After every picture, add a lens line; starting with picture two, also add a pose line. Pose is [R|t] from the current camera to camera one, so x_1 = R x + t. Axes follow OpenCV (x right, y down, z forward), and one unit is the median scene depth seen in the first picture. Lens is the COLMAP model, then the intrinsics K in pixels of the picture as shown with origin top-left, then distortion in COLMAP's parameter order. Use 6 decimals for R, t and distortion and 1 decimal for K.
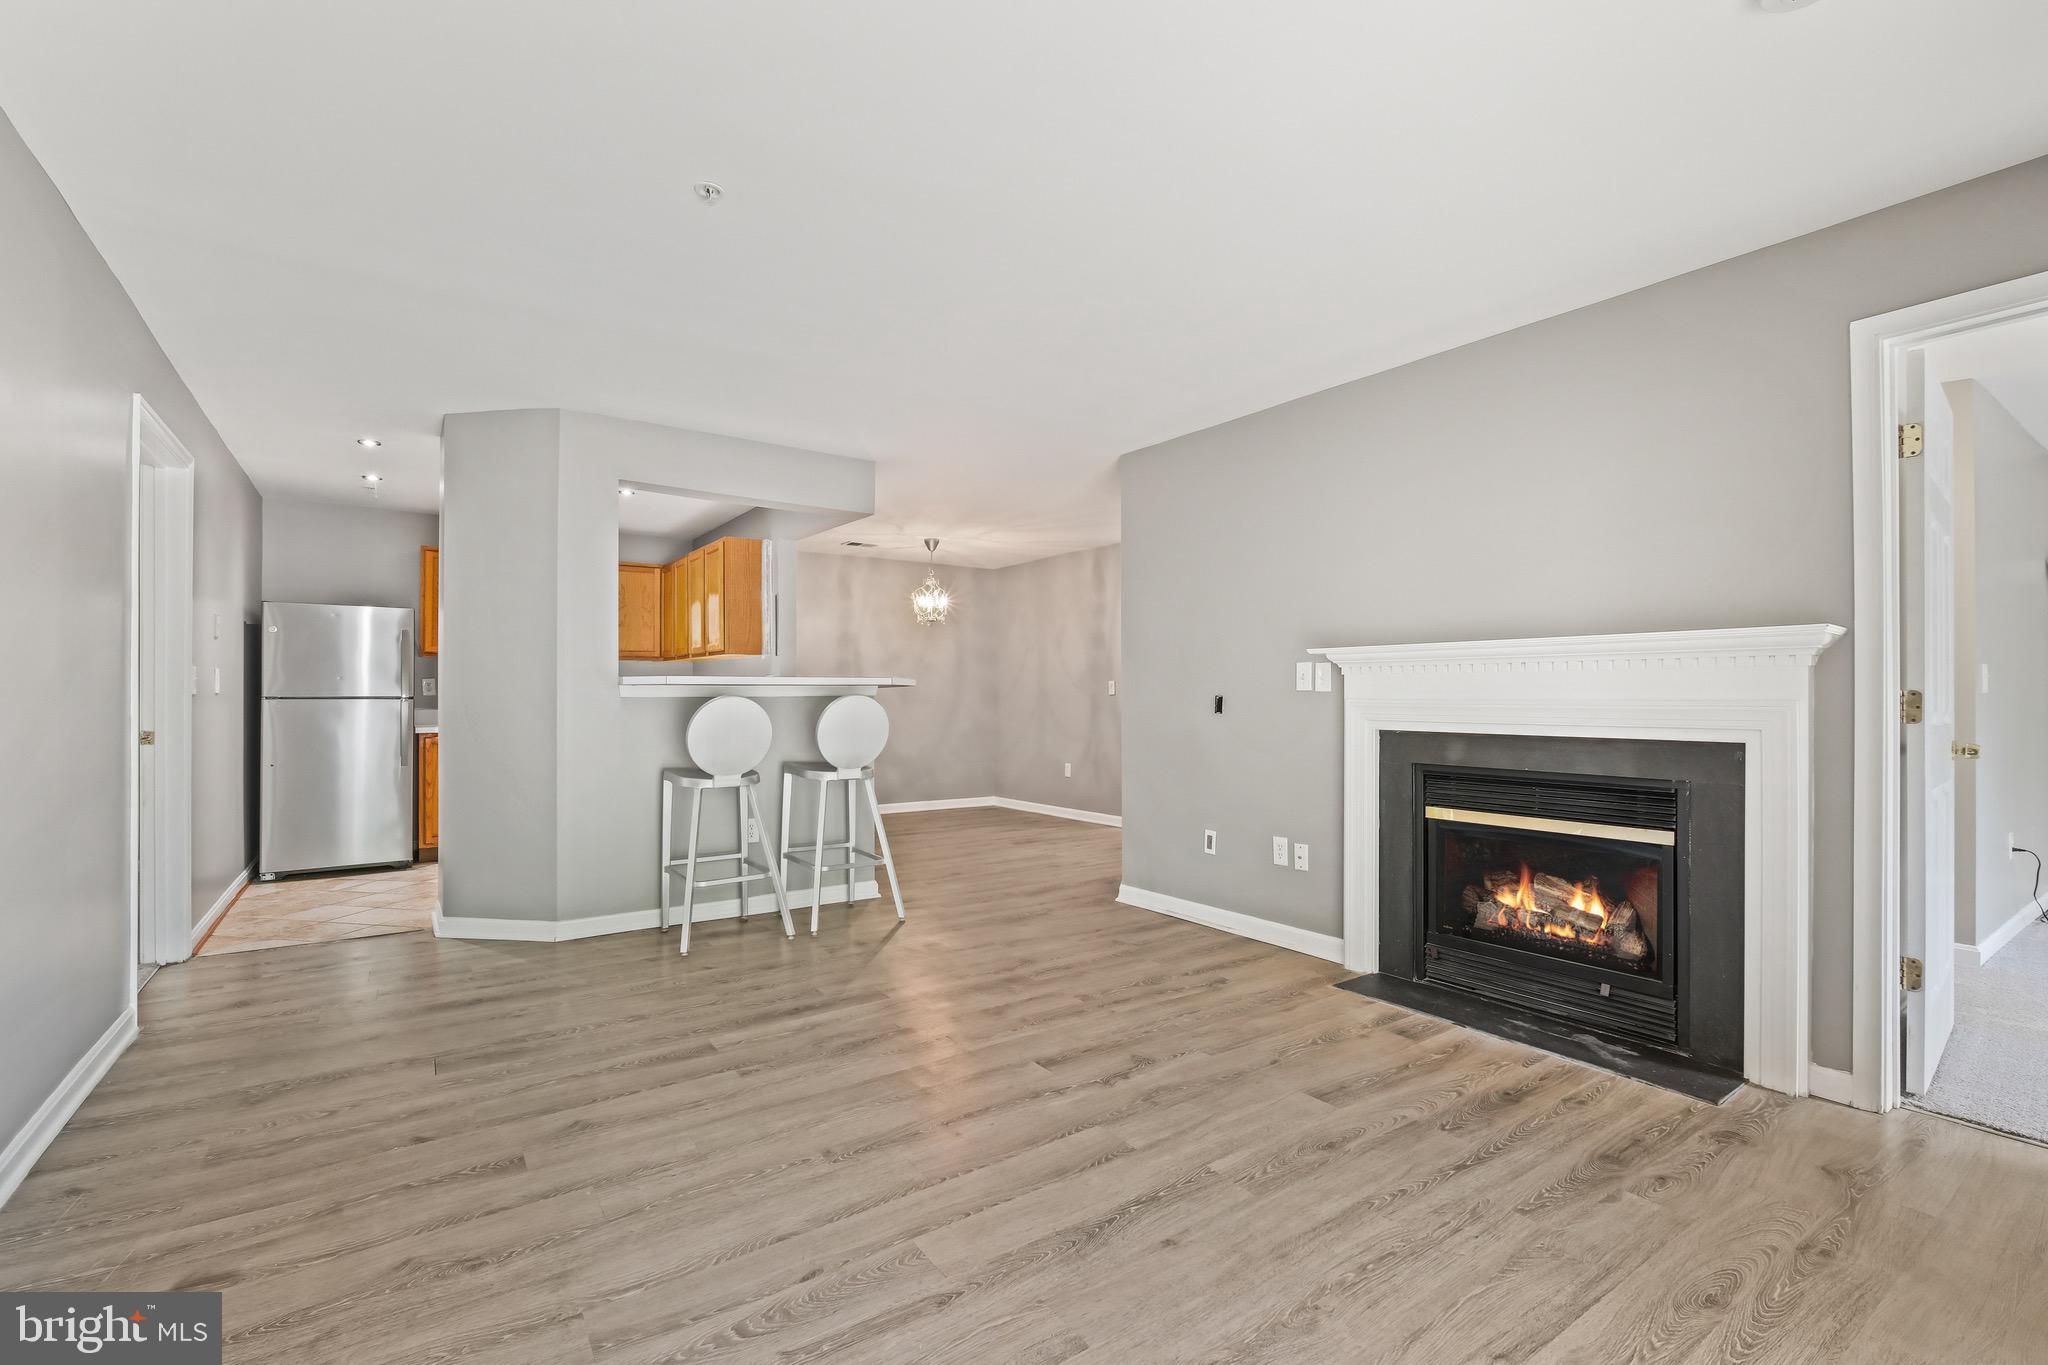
lens RADIAL K [[890.1, 0, 1024.0], [0, 890.1, 682.5], [0, 0, 1]] dist [-0.001669, -0.000443]
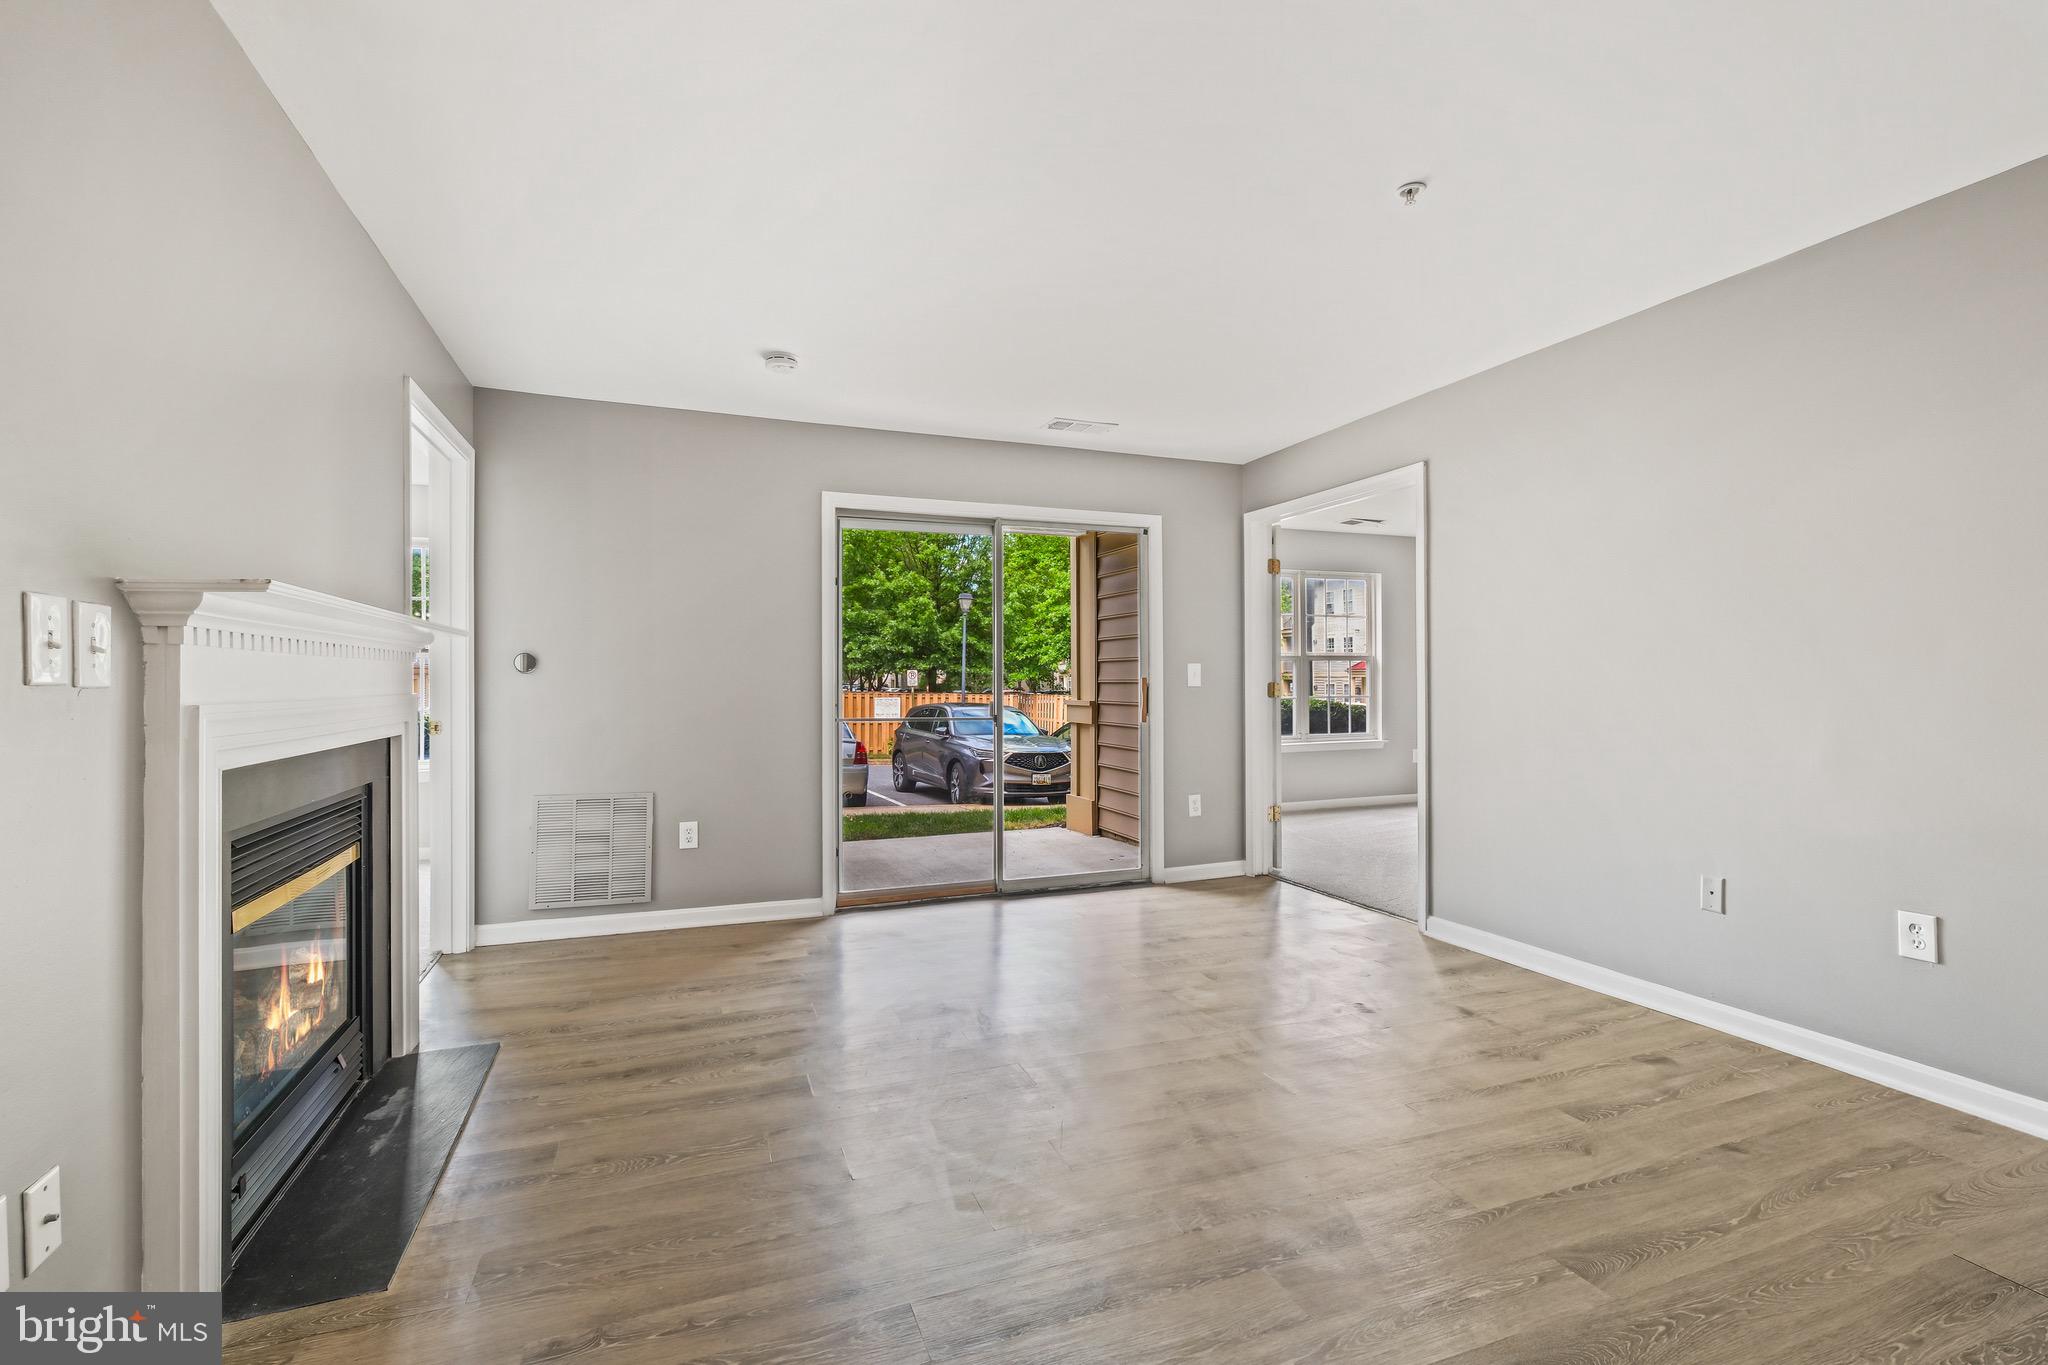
lens RADIAL K [[890.1, 0, 1024.0], [0, 890.1, 682.5], [0, 0, 1]] dist [-0.001669, -0.000443]
pose [[-0.971100, 0.000730, 0.238670, -0.160465], [-0.001430, 0.999960, -0.008877, 0.018994], [-0.238667, -0.008962, -0.971060, 2.076497]]
